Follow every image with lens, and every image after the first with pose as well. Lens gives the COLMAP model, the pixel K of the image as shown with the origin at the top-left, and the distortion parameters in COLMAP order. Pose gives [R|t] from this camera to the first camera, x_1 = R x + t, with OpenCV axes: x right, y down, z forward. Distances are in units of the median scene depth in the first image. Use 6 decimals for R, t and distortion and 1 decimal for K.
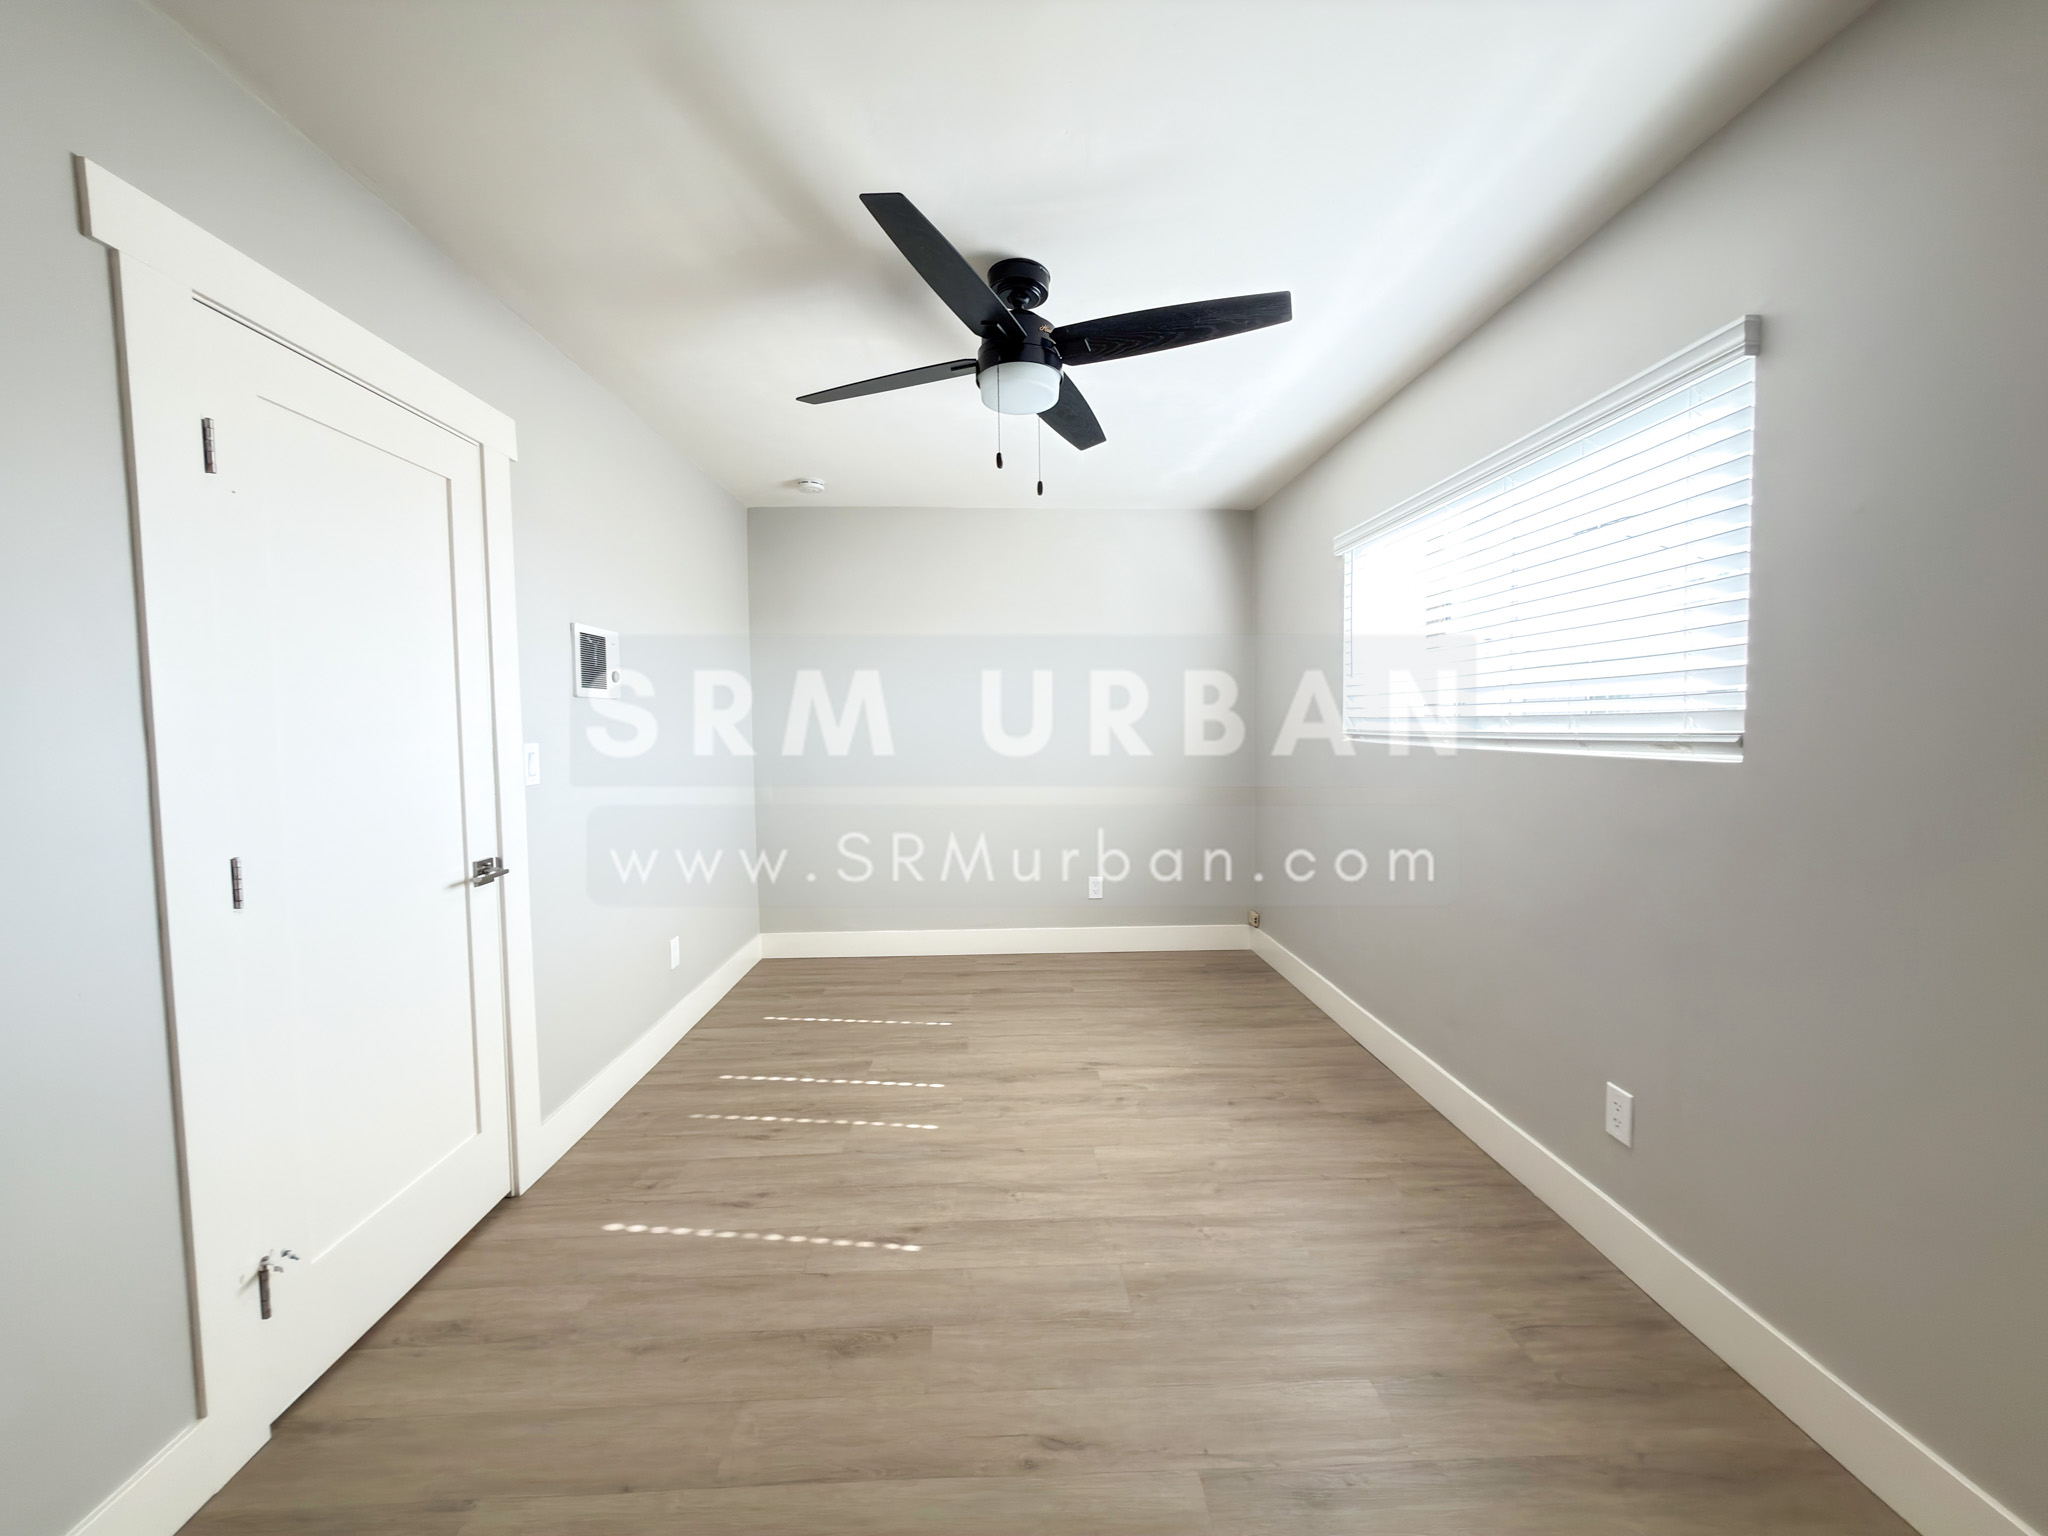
lens RADIAL K [[814.3, 0, 1024.0], [0, 814.3, 768.0], [0, 0, 1]] dist [0.001099, -0.000104]
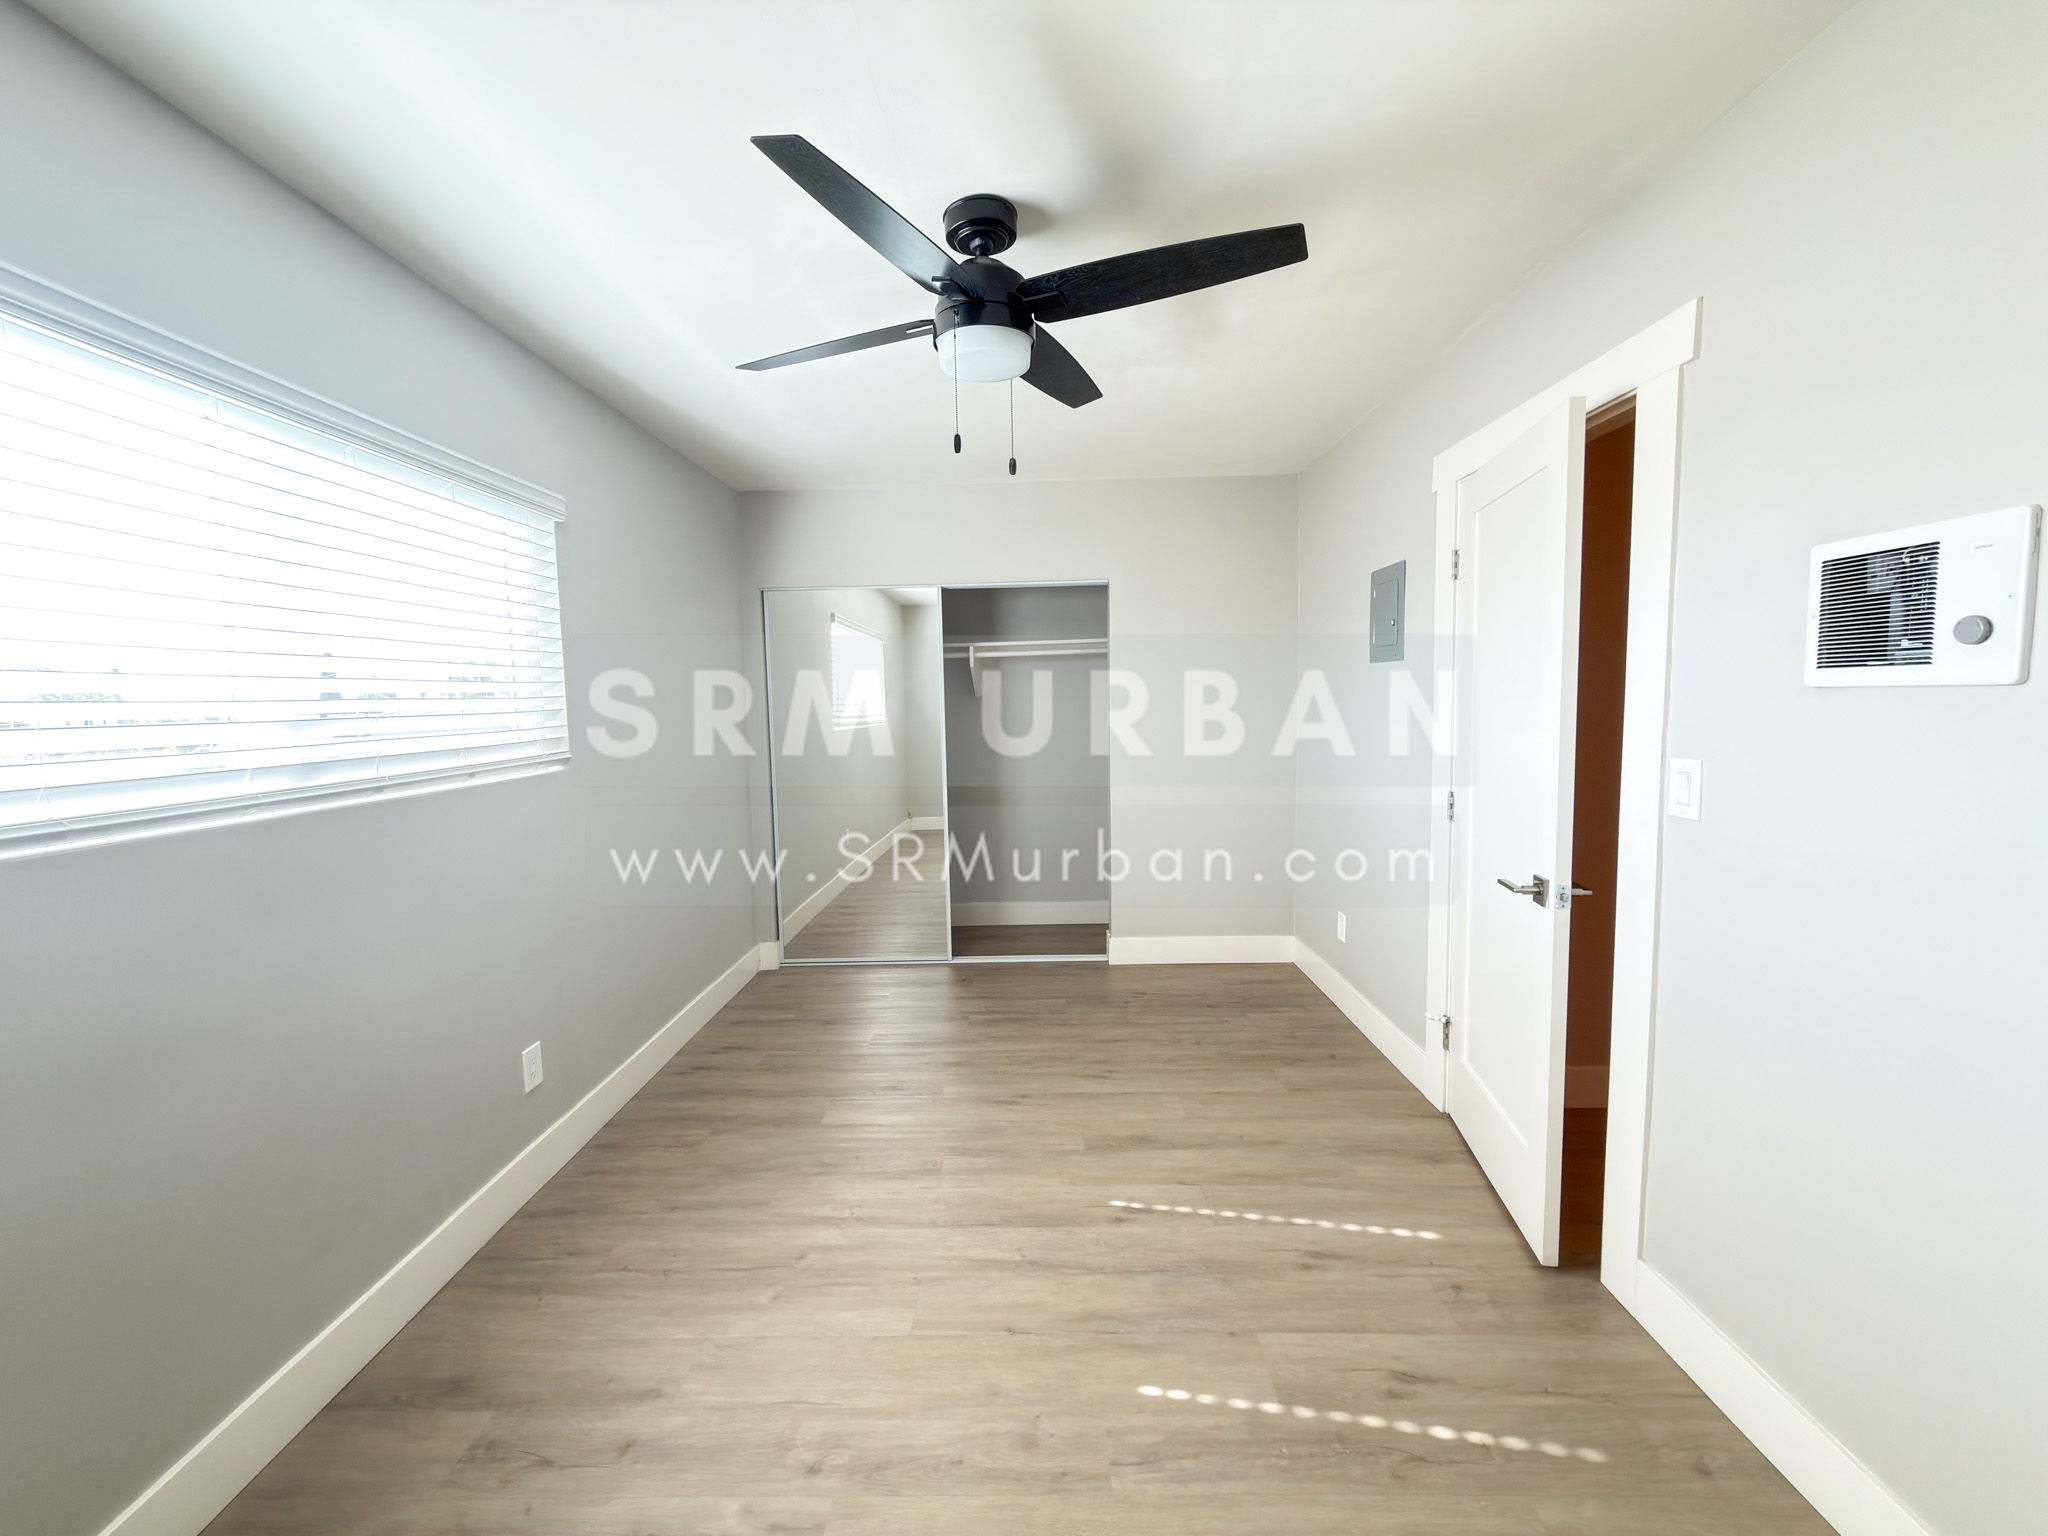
lens RADIAL K [[814.3, 0, 1024.0], [0, 814.3, 768.0], [0, 0, 1]] dist [0.001099, -0.000104]
pose [[-0.998357, 0.026949, 0.050558, -0.071967], [0.034017, 0.988903, 0.144618, -0.146599], [-0.046099, 0.146100, -0.988195, 1.760751]]
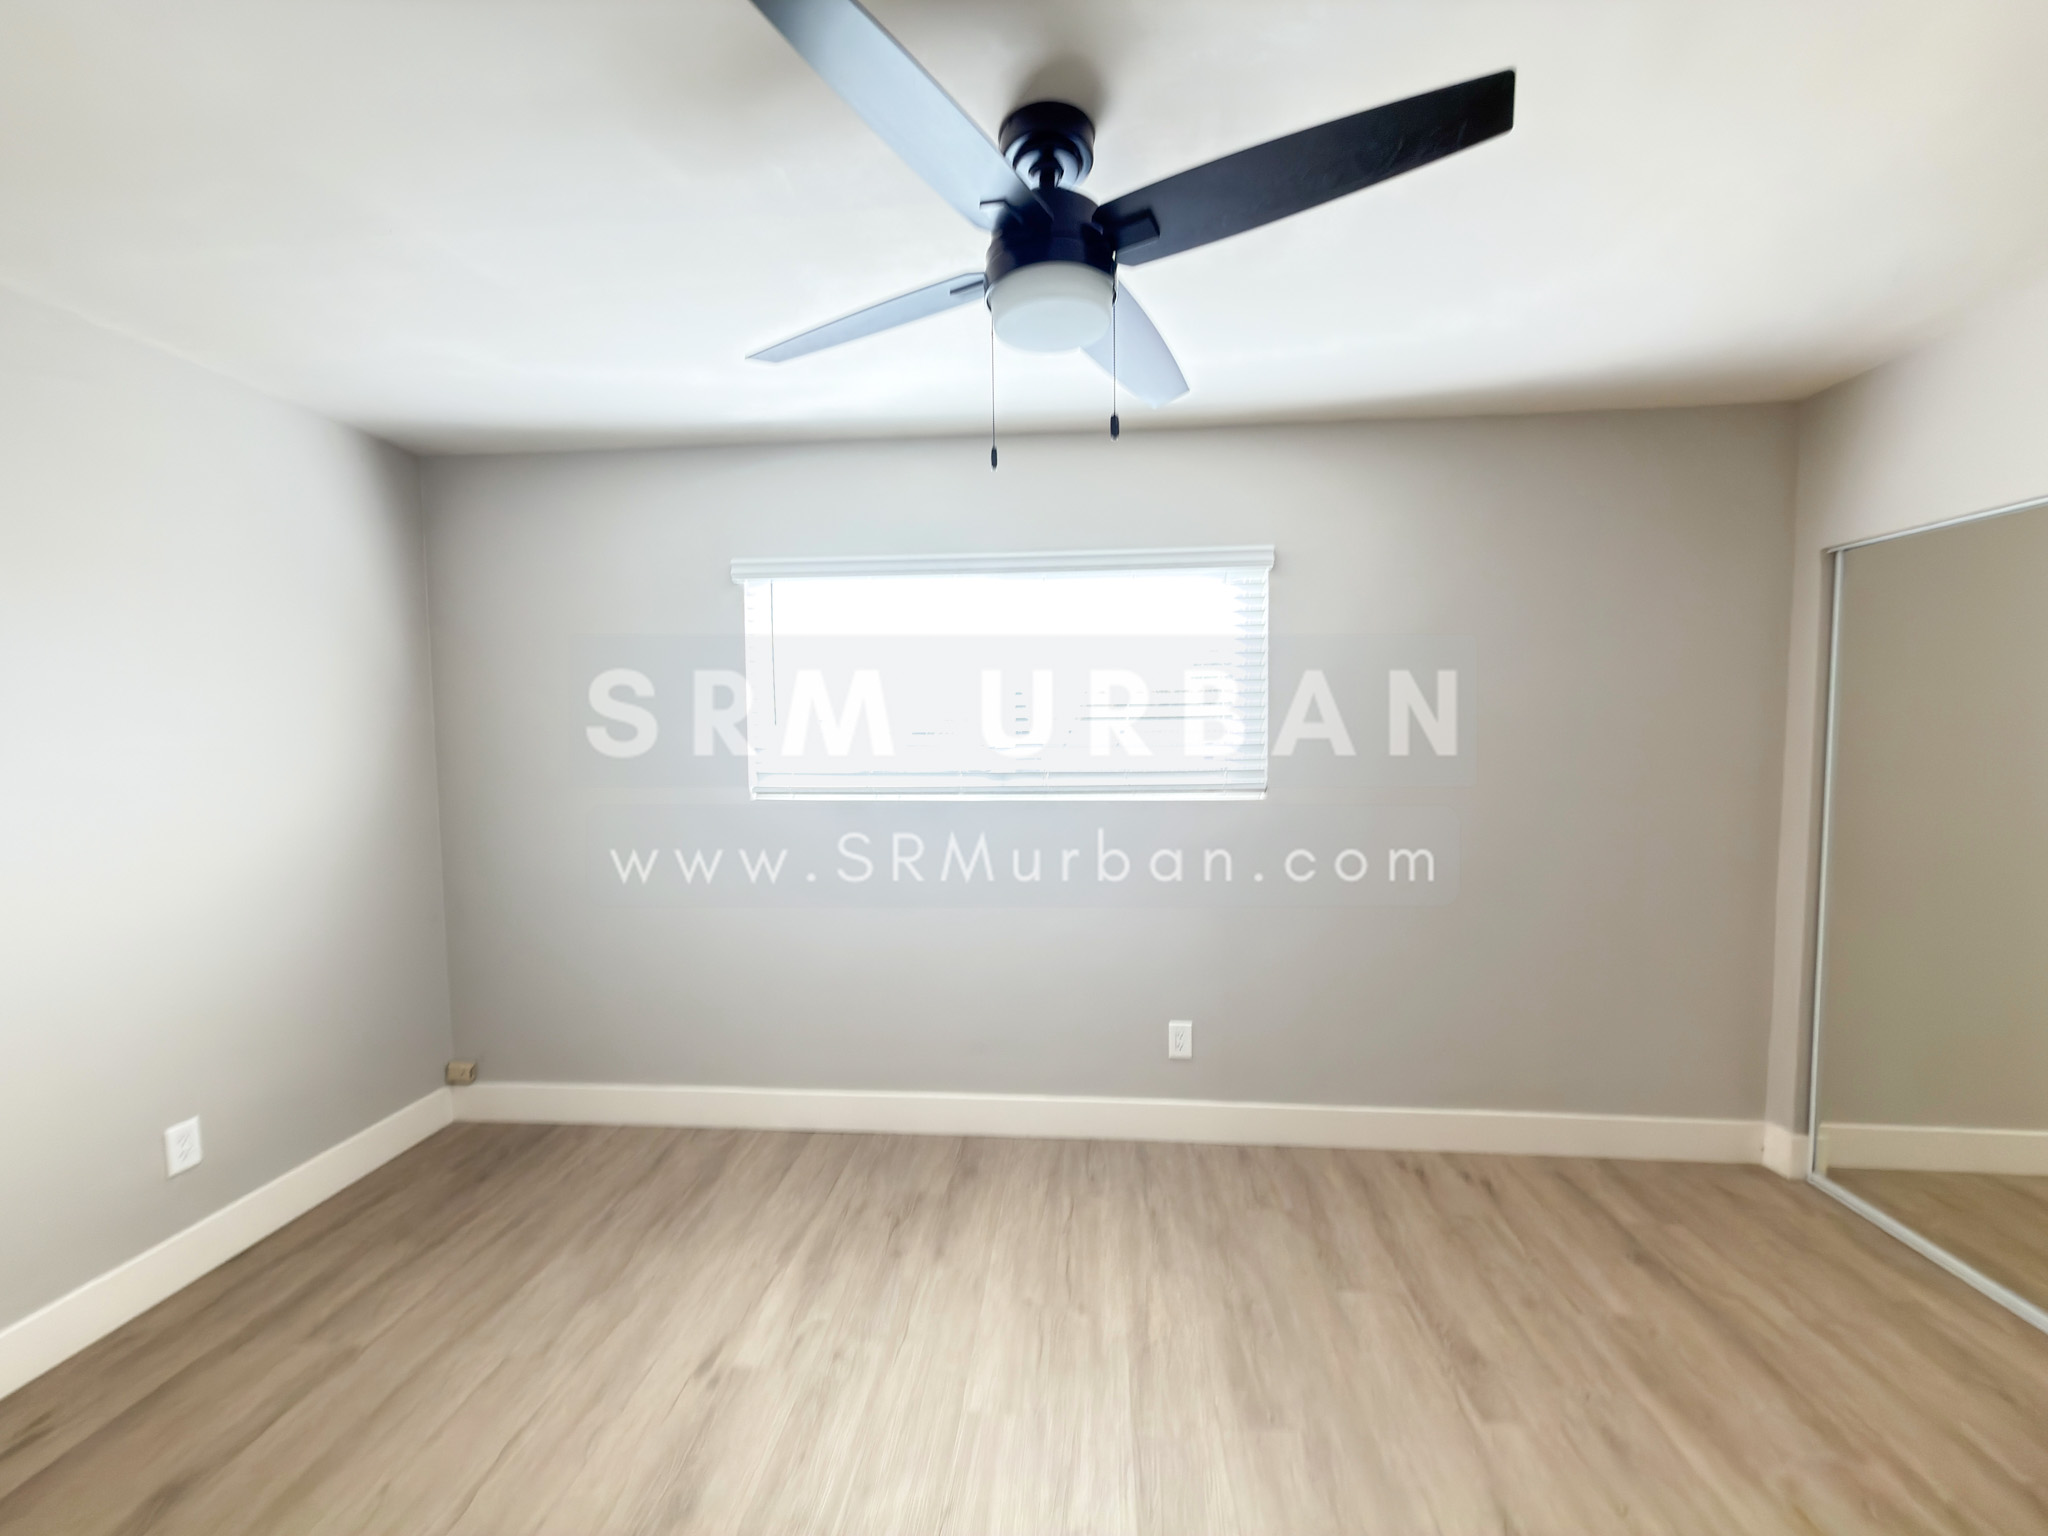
lens RADIAL K [[814.3, 0, 1024.0], [0, 814.3, 768.0], [0, 0, 1]] dist [0.001099, -0.000104]
pose [[0.125237, -0.044643, 0.991122, -0.621945], [0.065330, 0.997190, 0.036662, -0.116818], [-0.989973, 0.060159, 0.127802, 0.883575]]
